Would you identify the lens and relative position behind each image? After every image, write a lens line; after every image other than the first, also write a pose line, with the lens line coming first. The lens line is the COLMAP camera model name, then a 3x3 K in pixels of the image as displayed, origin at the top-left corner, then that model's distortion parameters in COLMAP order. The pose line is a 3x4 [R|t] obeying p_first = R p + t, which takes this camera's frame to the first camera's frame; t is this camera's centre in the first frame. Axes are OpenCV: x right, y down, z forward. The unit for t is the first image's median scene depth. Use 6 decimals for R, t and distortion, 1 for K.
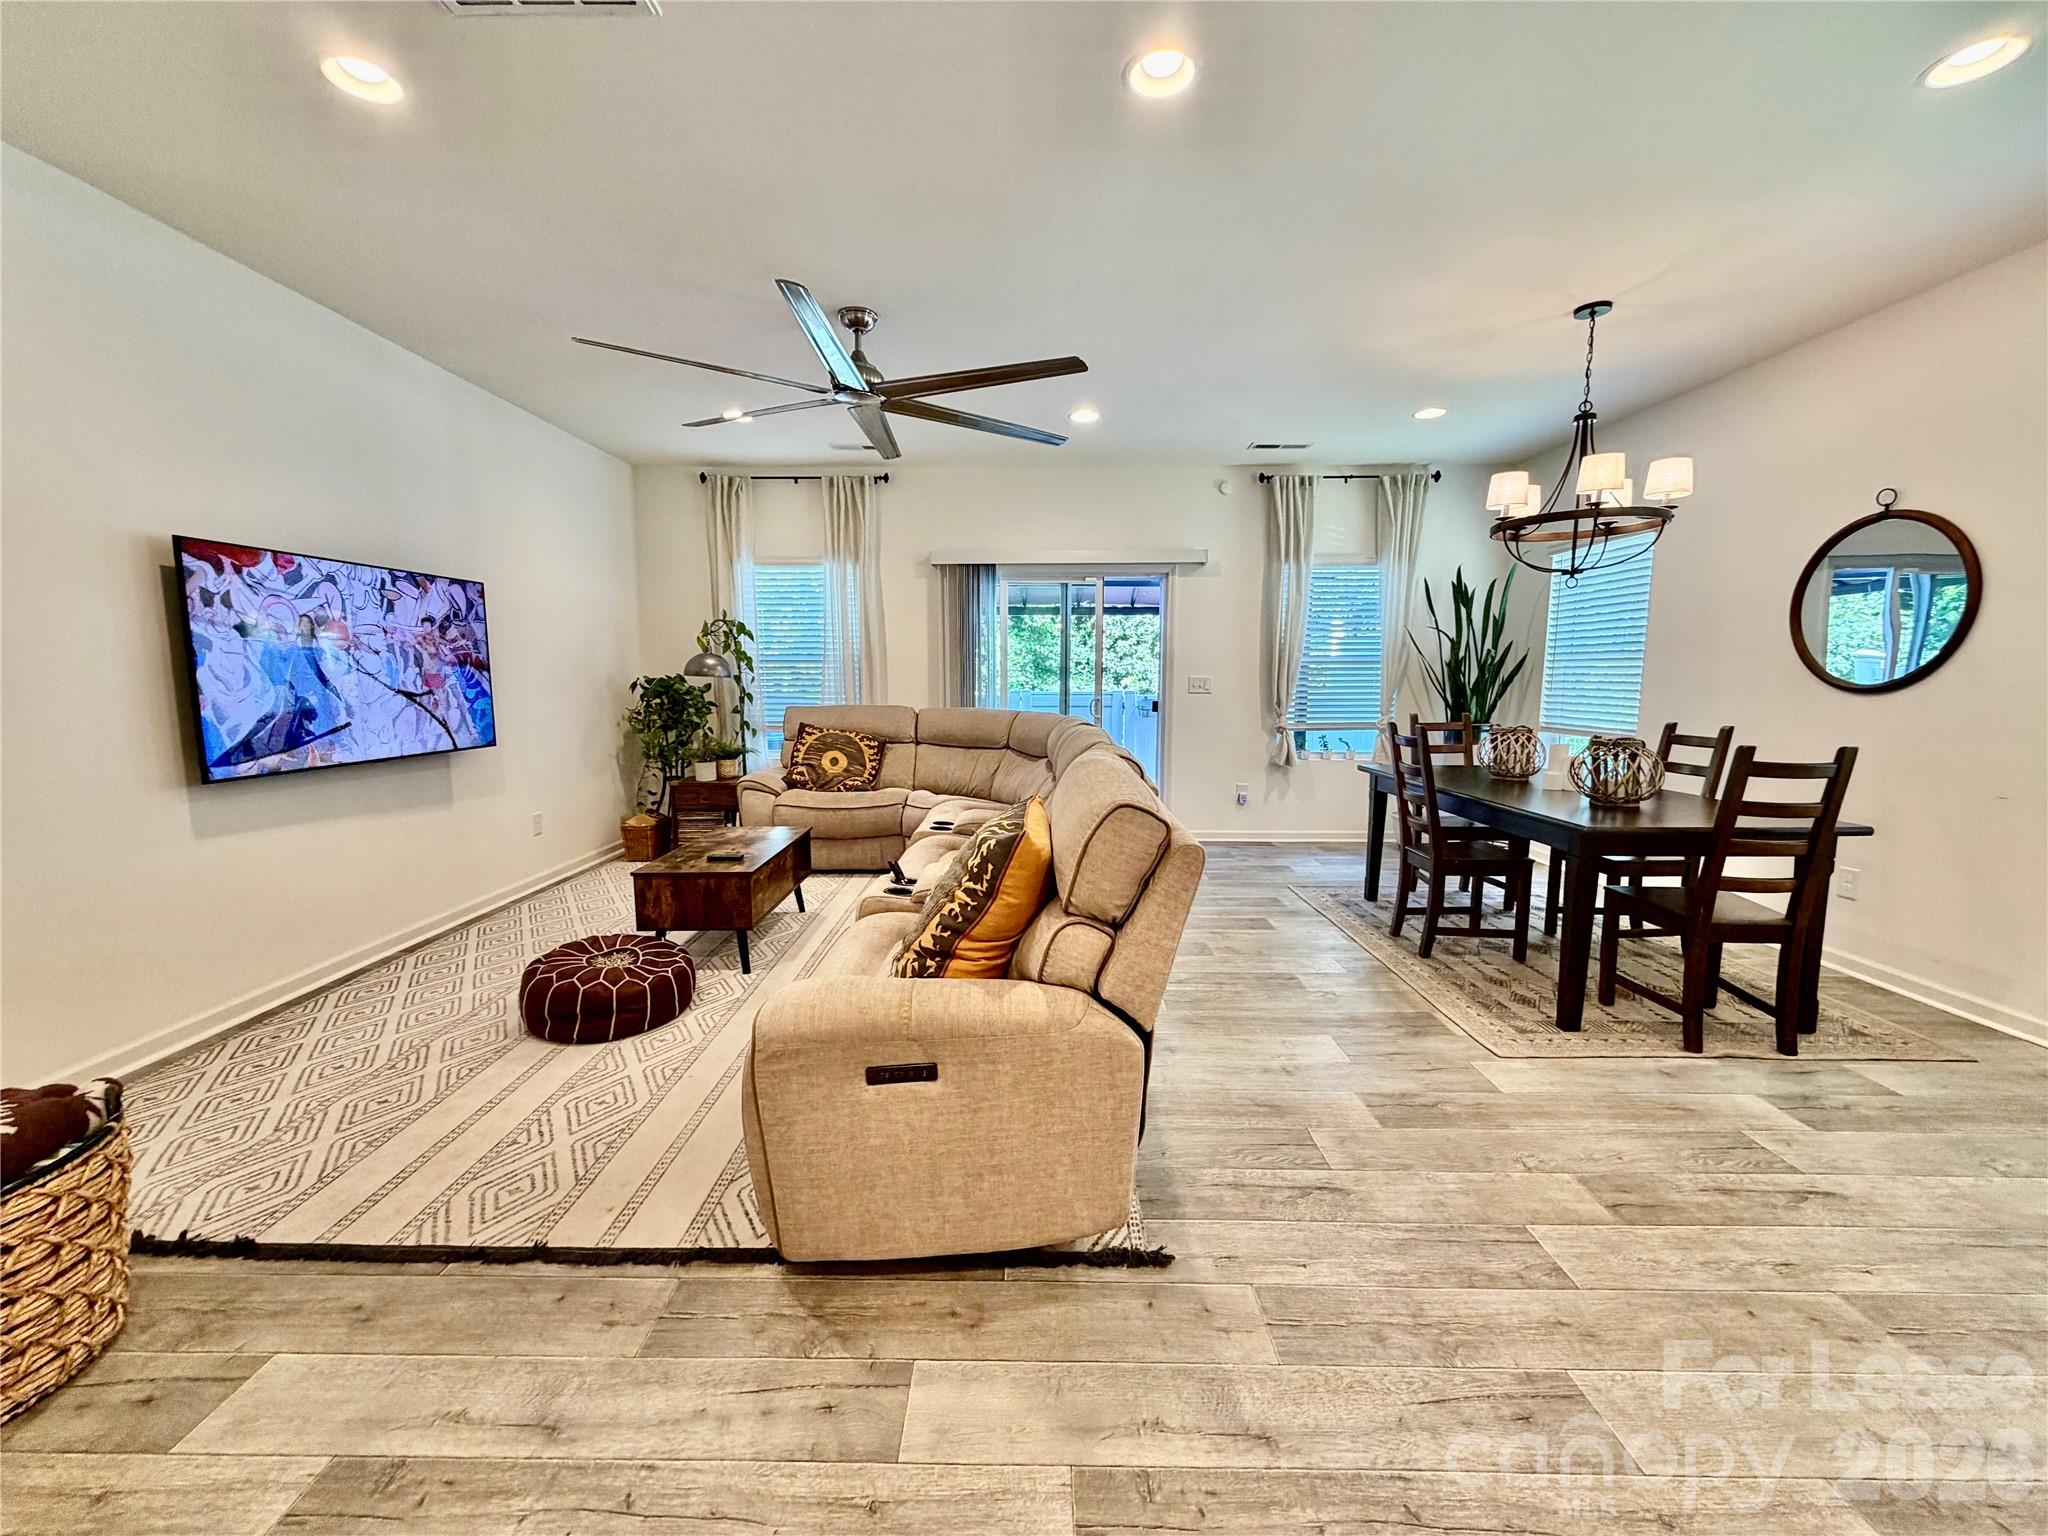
lens RADIAL K [[816.7, 0, 1016.6], [0, 816.7, 771.4], [0, 0, 1]] dist [-0.000829, -0.000558]
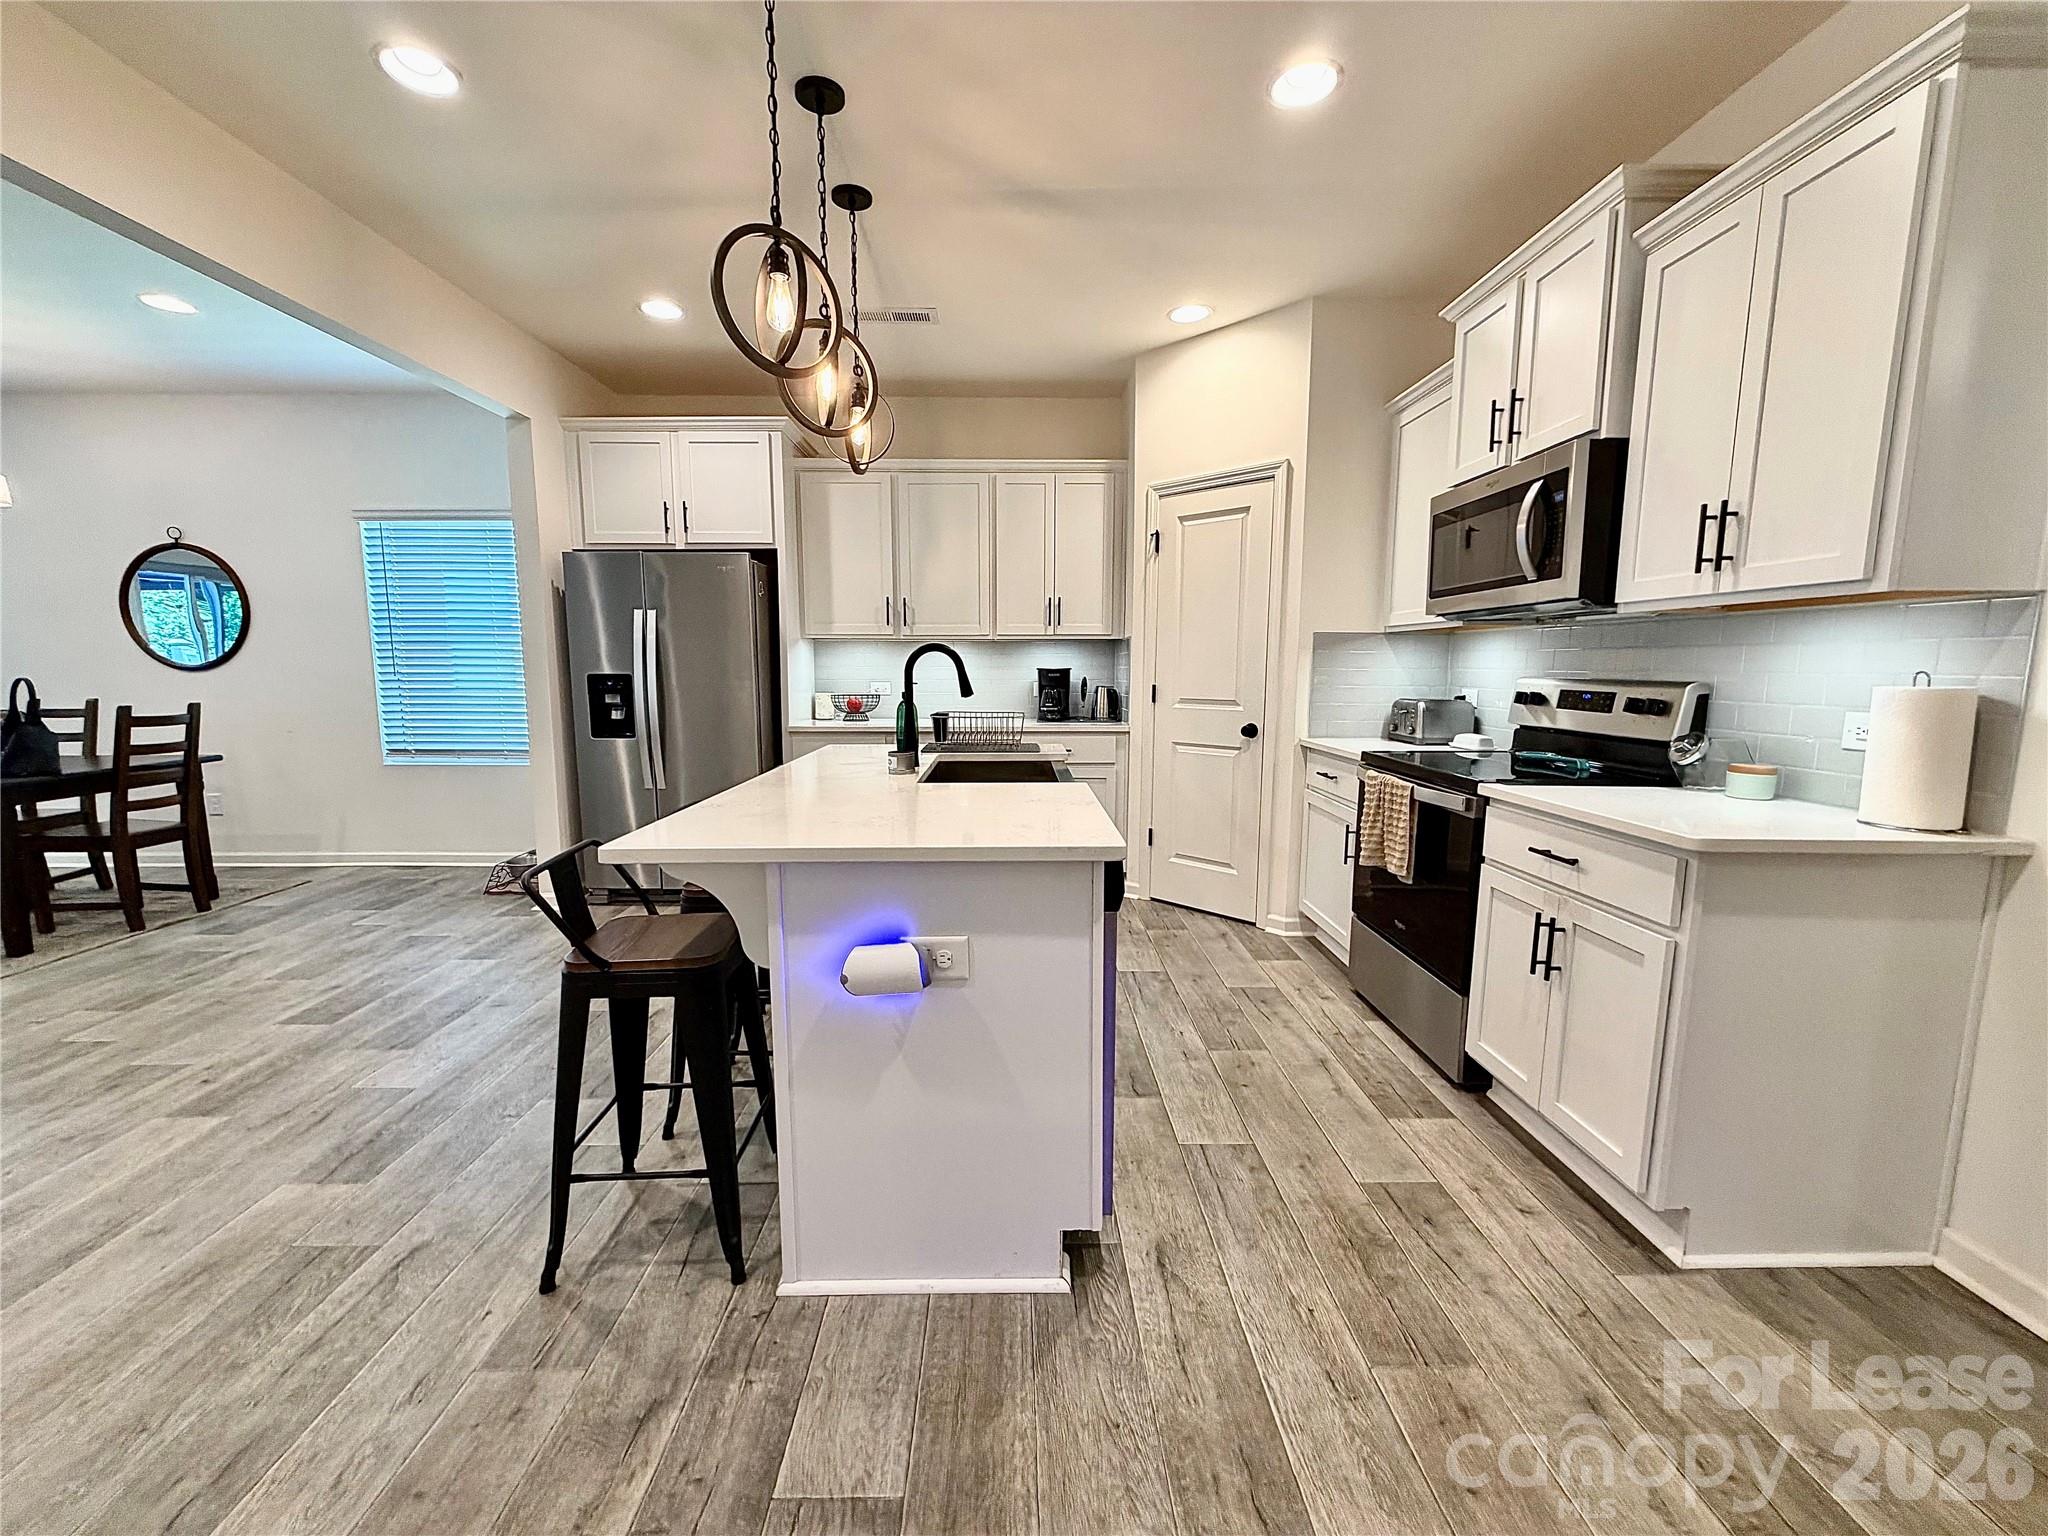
lens RADIAL K [[816.7, 0, 1020.3], [0, 816.7, 768.3], [0, 0, 1]] dist [-0.000829, -0.000558]
pose [[-0.028057, -0.127671, 0.991420, -0.410229], [0.118295, 0.984417, 0.130117, 0.054189], [-0.992582, 0.120930, -0.012517, -0.373407]]
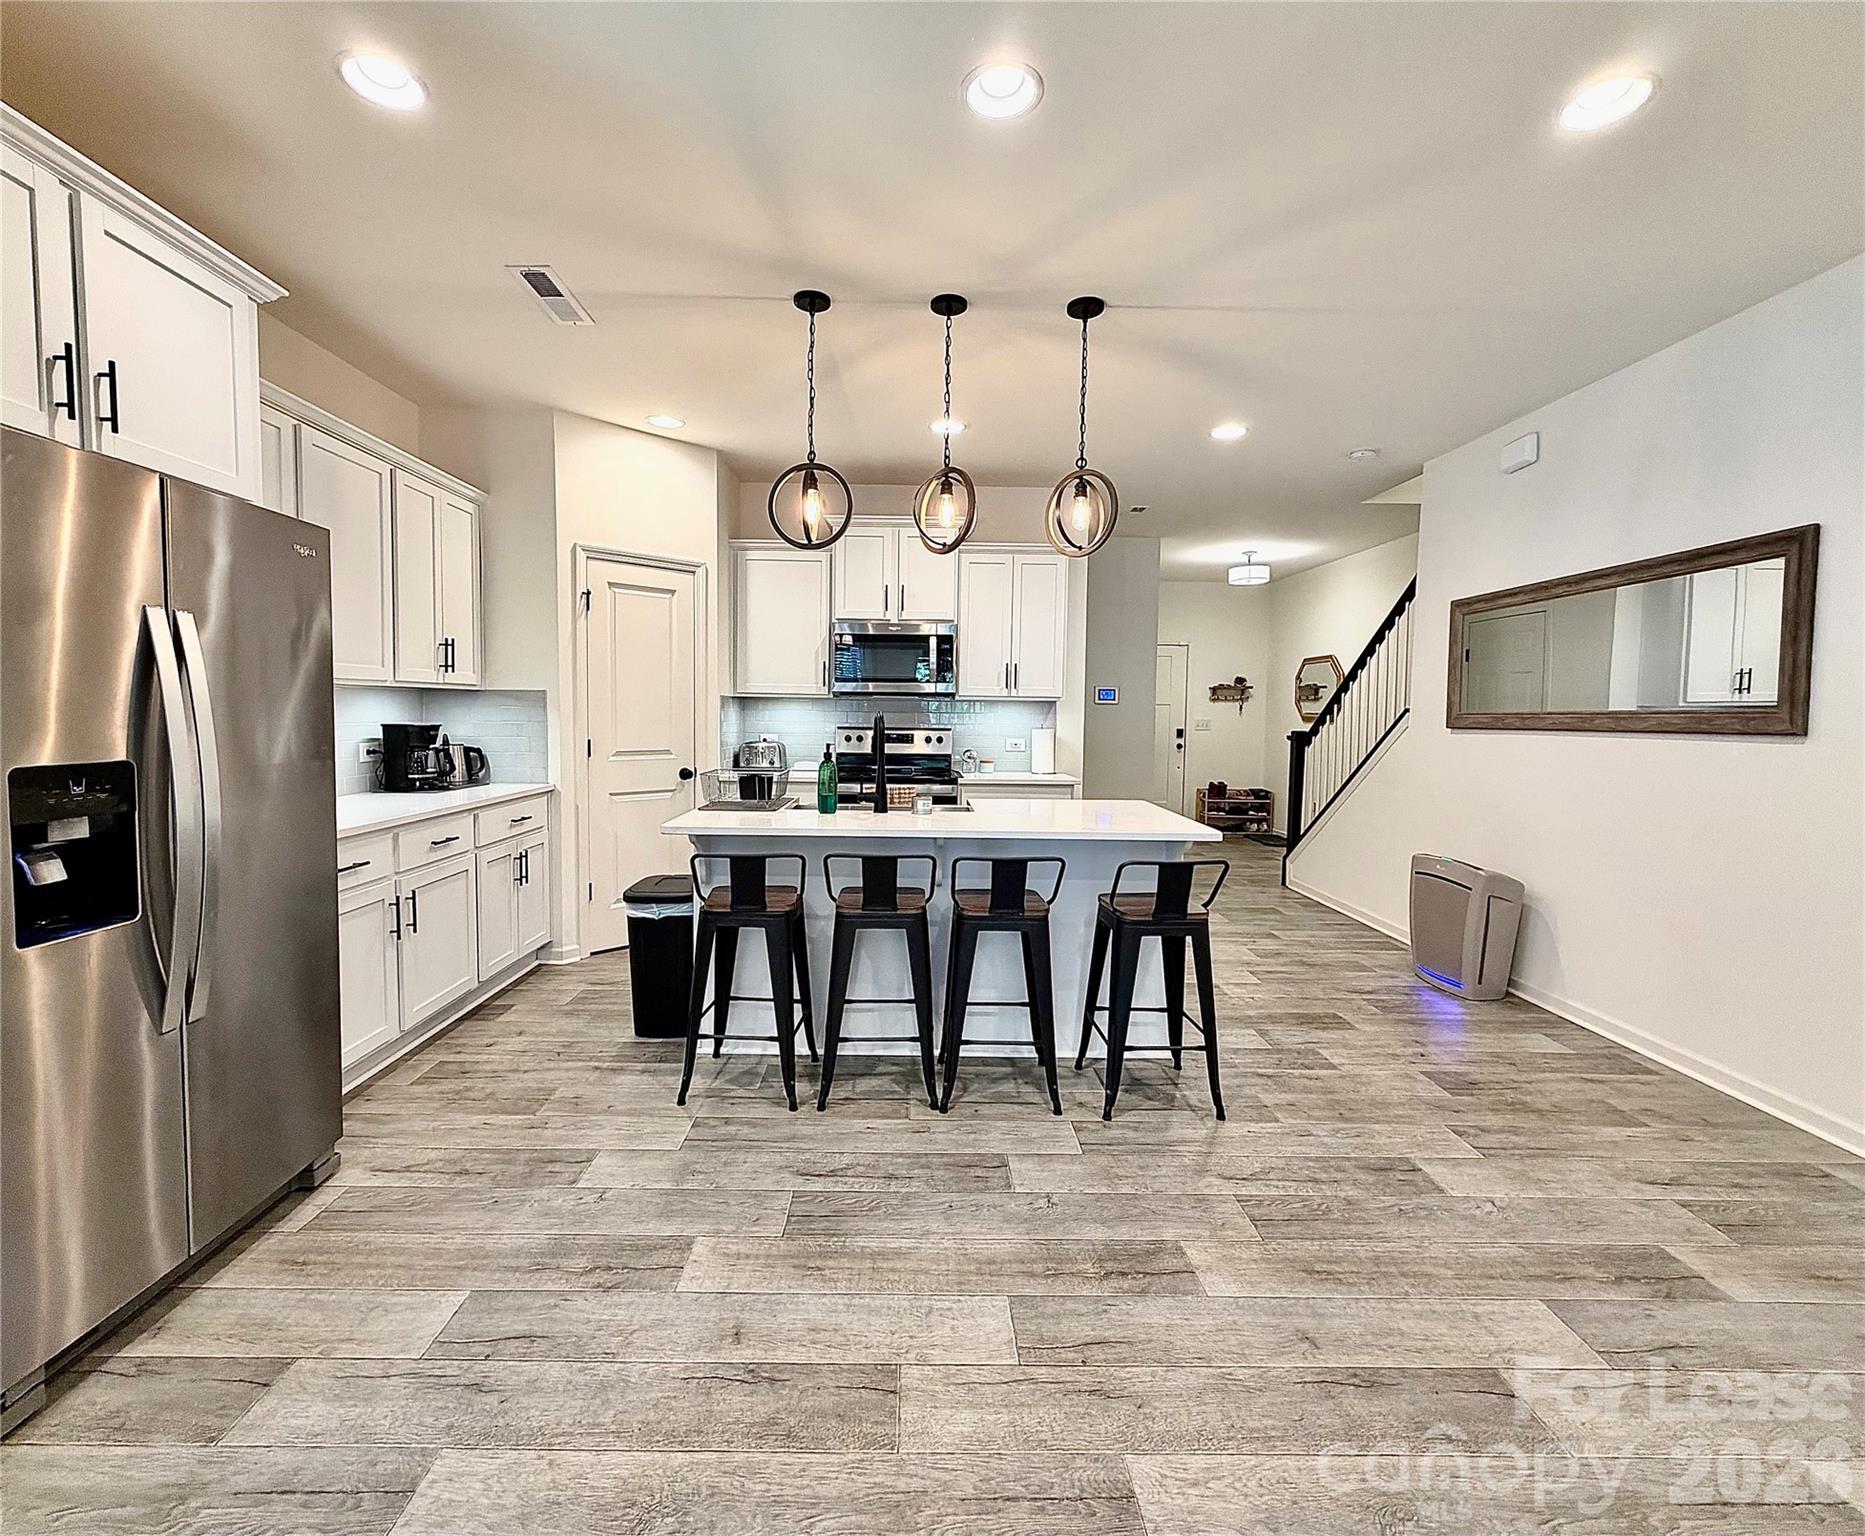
lens RADIAL K [[824.3, 0, 918.7], [0, 824.3, 754.2], [0, 0, 1]] dist [0.003324, -0.000020]
pose [[-0.999607, -0.014053, -0.024265, 0.315209], [-0.018043, 0.984761, 0.172975, -0.083926], [0.021465, 0.173345, -0.984627, 0.601584]]
